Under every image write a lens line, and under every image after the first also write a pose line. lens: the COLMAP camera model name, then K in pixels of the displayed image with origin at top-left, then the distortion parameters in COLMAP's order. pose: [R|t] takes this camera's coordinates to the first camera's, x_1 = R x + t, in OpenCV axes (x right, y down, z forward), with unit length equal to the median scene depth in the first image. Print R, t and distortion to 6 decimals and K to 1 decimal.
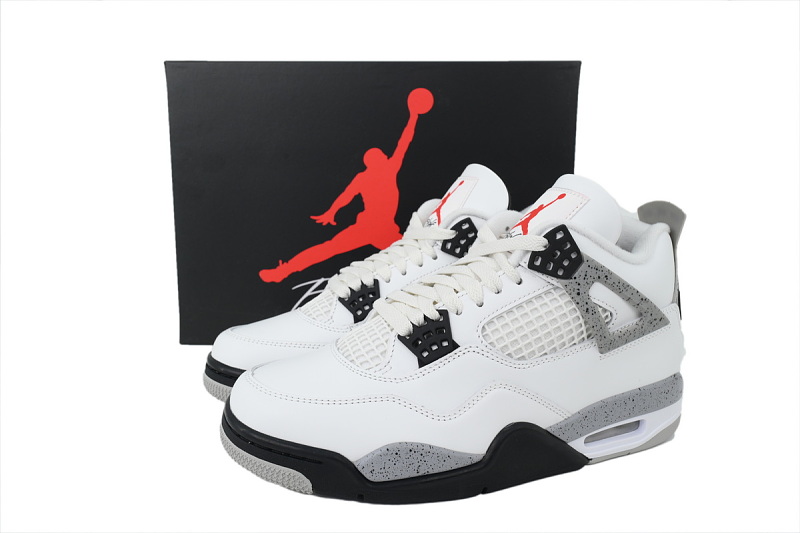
lens RADIAL K [[633.3, 0, 400.0], [0, 633.3, 266.5], [0, 0, 1]] dist [0.001100, -0.001097]
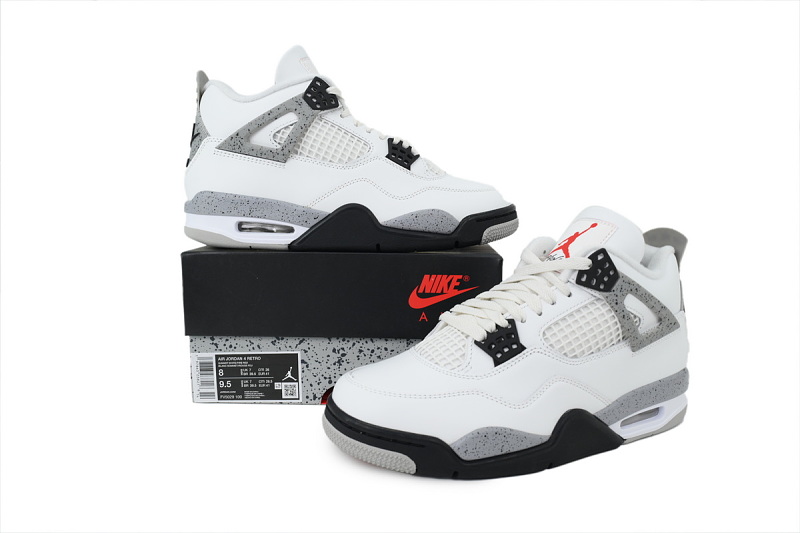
lens RADIAL K [[633.3, 0, 400.0], [0, 633.3, 266.5], [0, 0, 1]] dist [0.001100, -0.001097]
pose [[0.995566, -0.015921, 0.092703, -0.255610], [0.019548, 0.999074, -0.038340, 0.009815], [-0.092007, 0.039982, 0.994955, -0.201650]]
